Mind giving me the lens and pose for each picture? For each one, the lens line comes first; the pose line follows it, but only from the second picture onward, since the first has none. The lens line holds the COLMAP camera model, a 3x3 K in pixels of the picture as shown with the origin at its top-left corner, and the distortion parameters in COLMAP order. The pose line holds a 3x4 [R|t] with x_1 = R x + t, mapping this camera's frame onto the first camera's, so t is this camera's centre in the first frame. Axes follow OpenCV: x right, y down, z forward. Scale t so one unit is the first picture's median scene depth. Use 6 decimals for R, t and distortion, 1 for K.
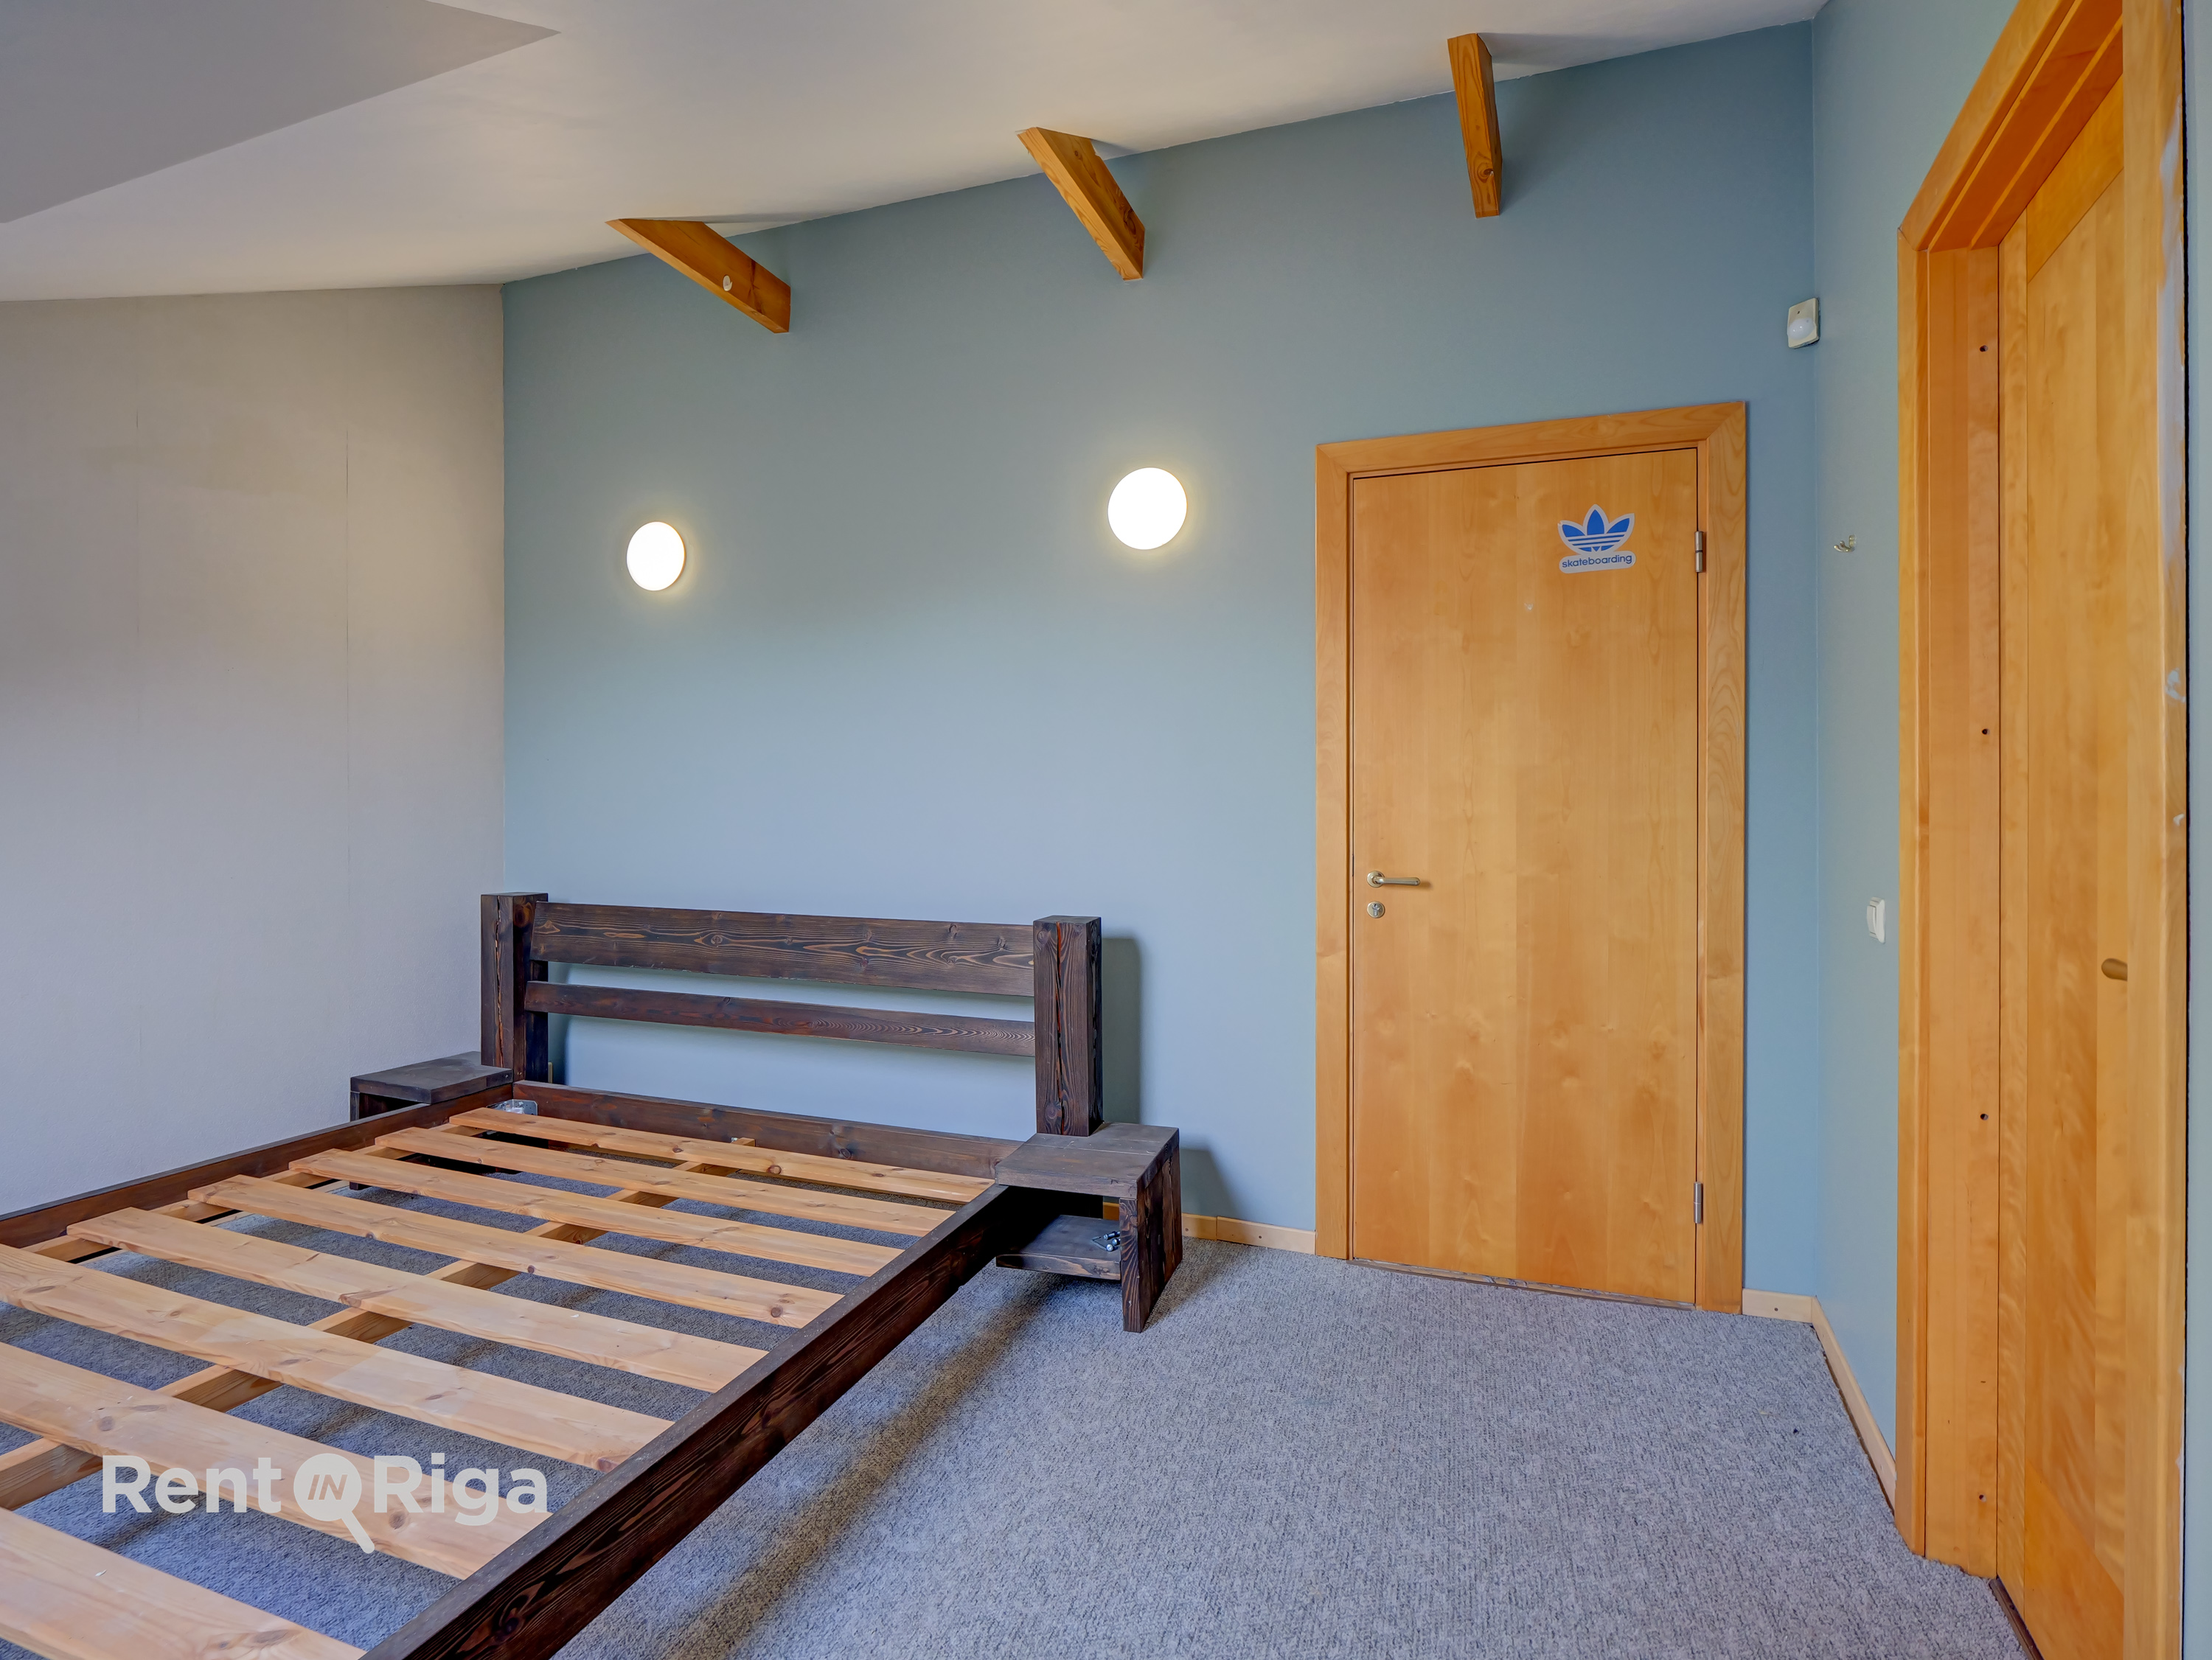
lens RADIAL K [[1083.8, 0, 1102.6], [0, 1083.8, 793.8], [0, 0, 1]] dist [0.001772, -0.013697]
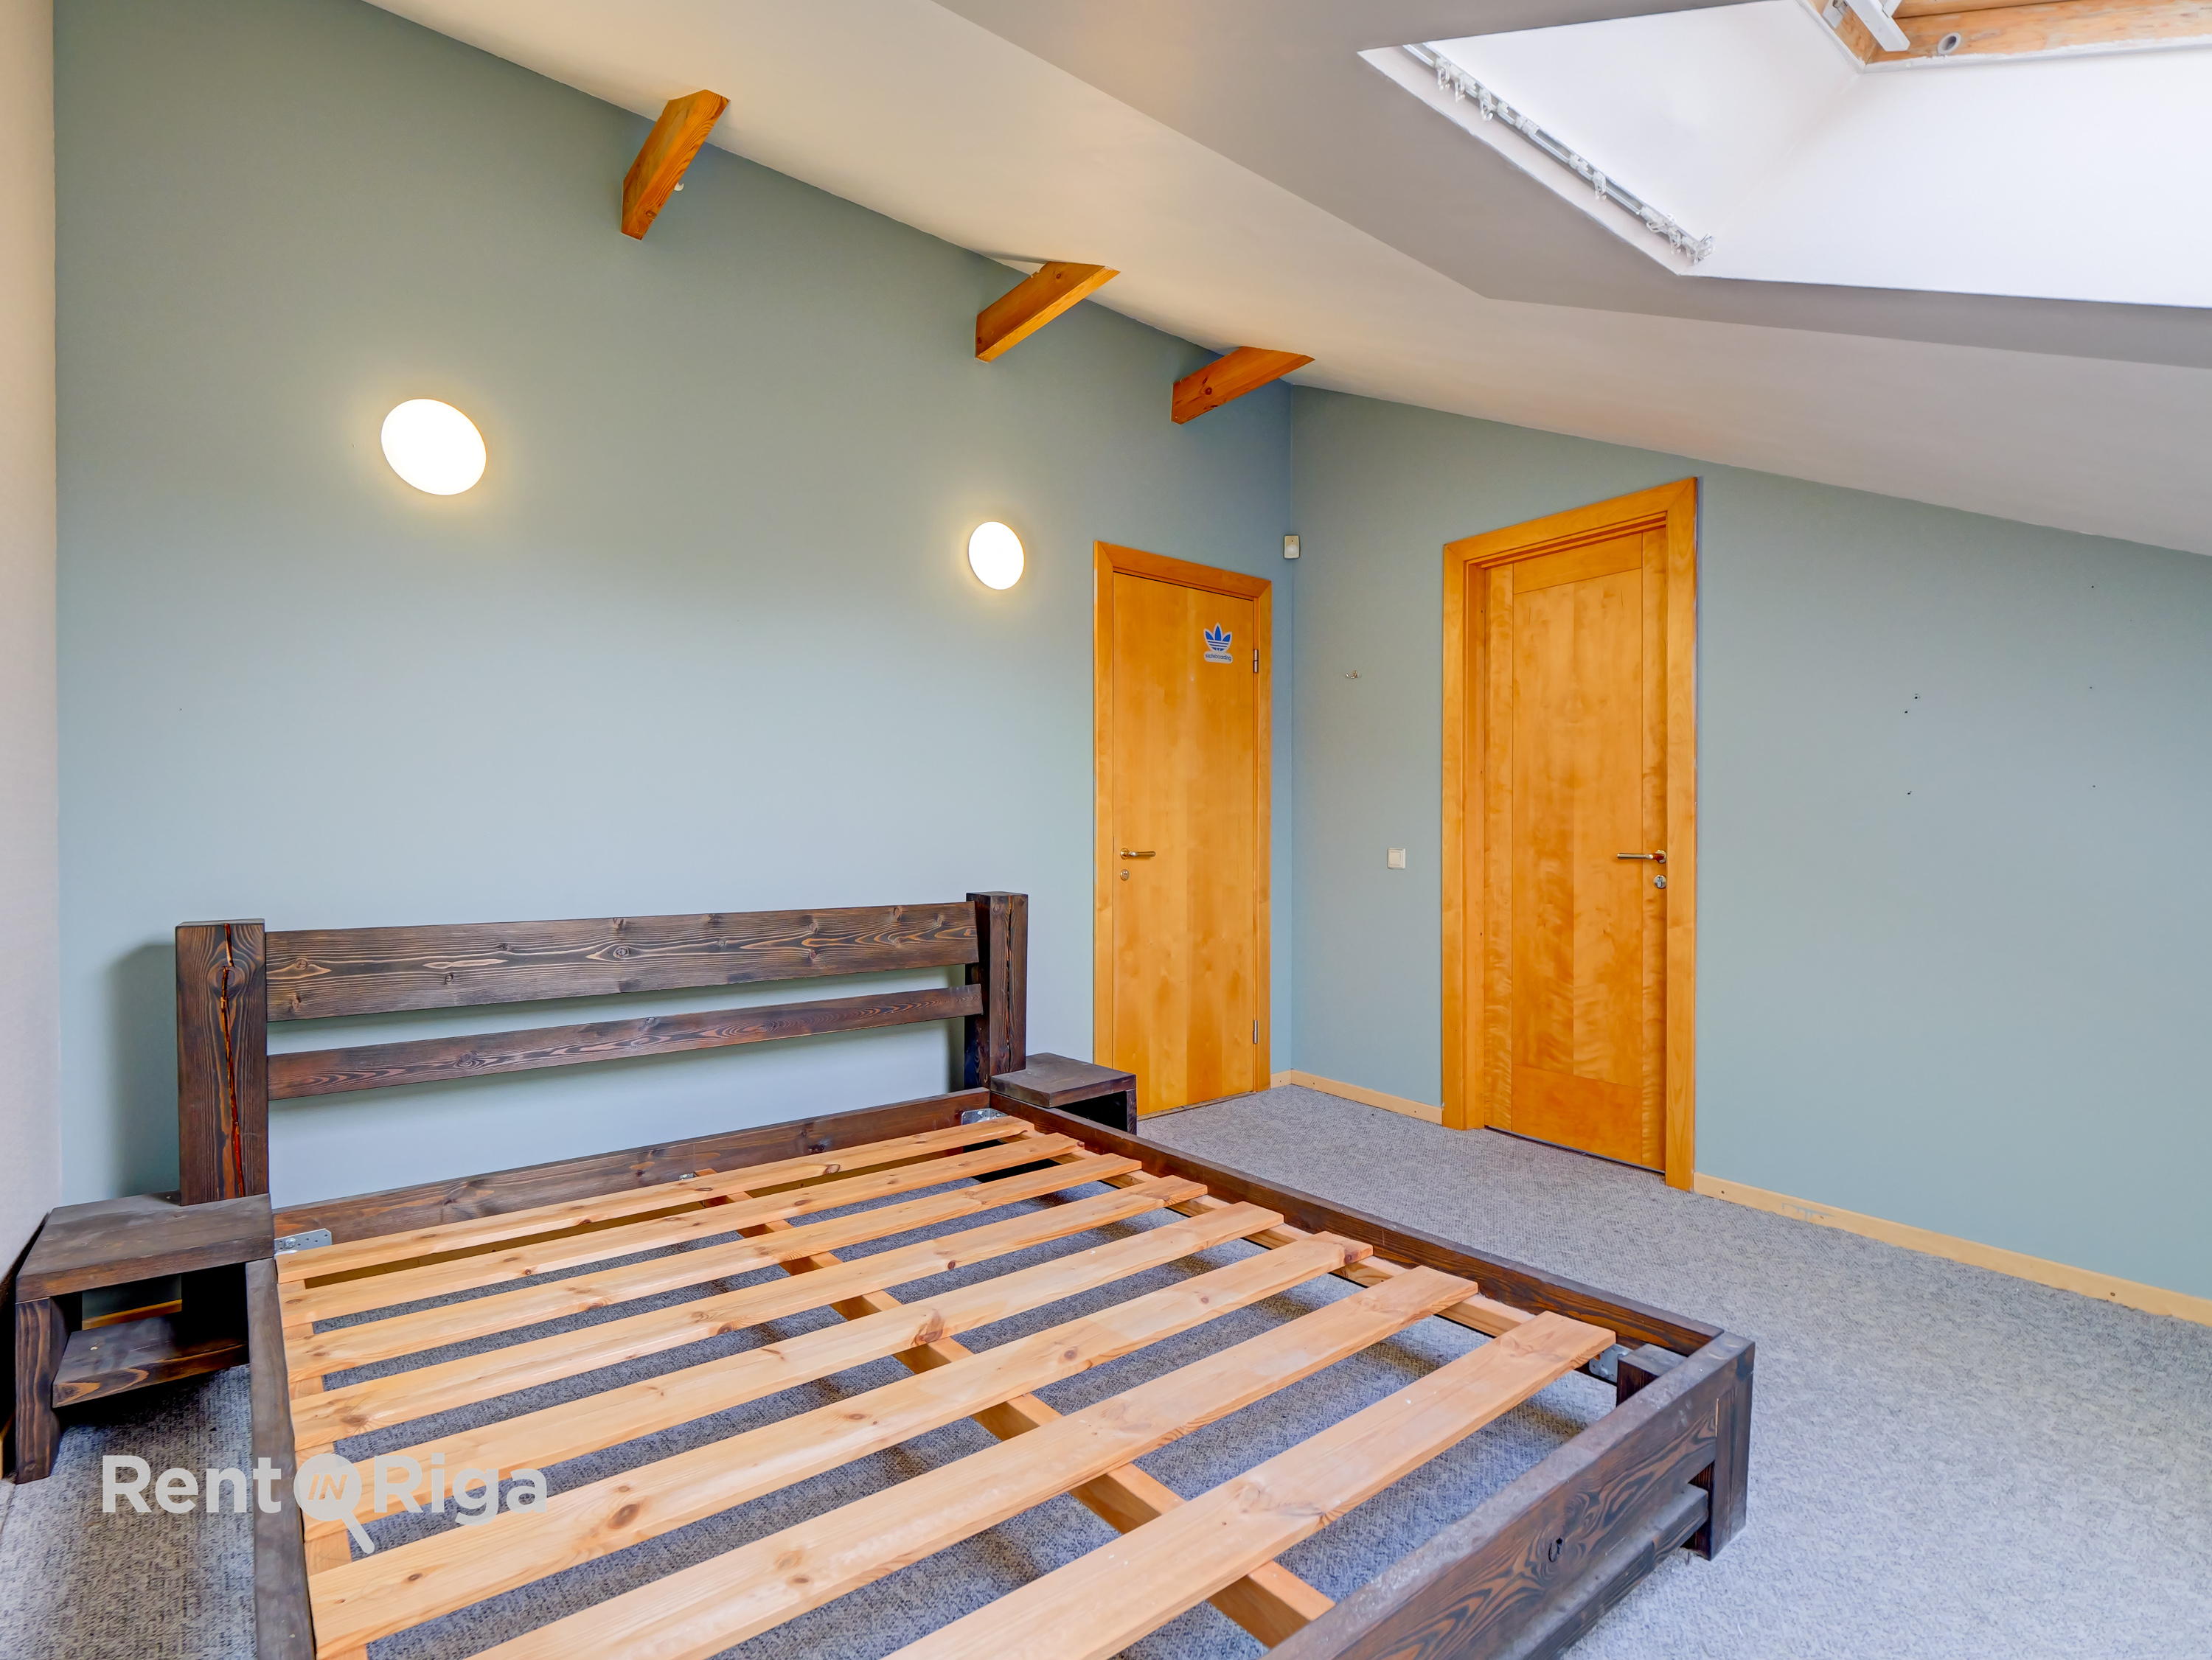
lens RADIAL K [[1046.2, 0, 1105.0], [0, 1046.2, 797.0], [0, 0, 1]] dist [0.004950, -0.009729]
pose [[0.519715, 0.021928, 0.854058, -0.975185], [-0.011392, 0.999760, -0.018736, 0.030827], [-0.854264, 0.000008, 0.519840, 0.308744]]
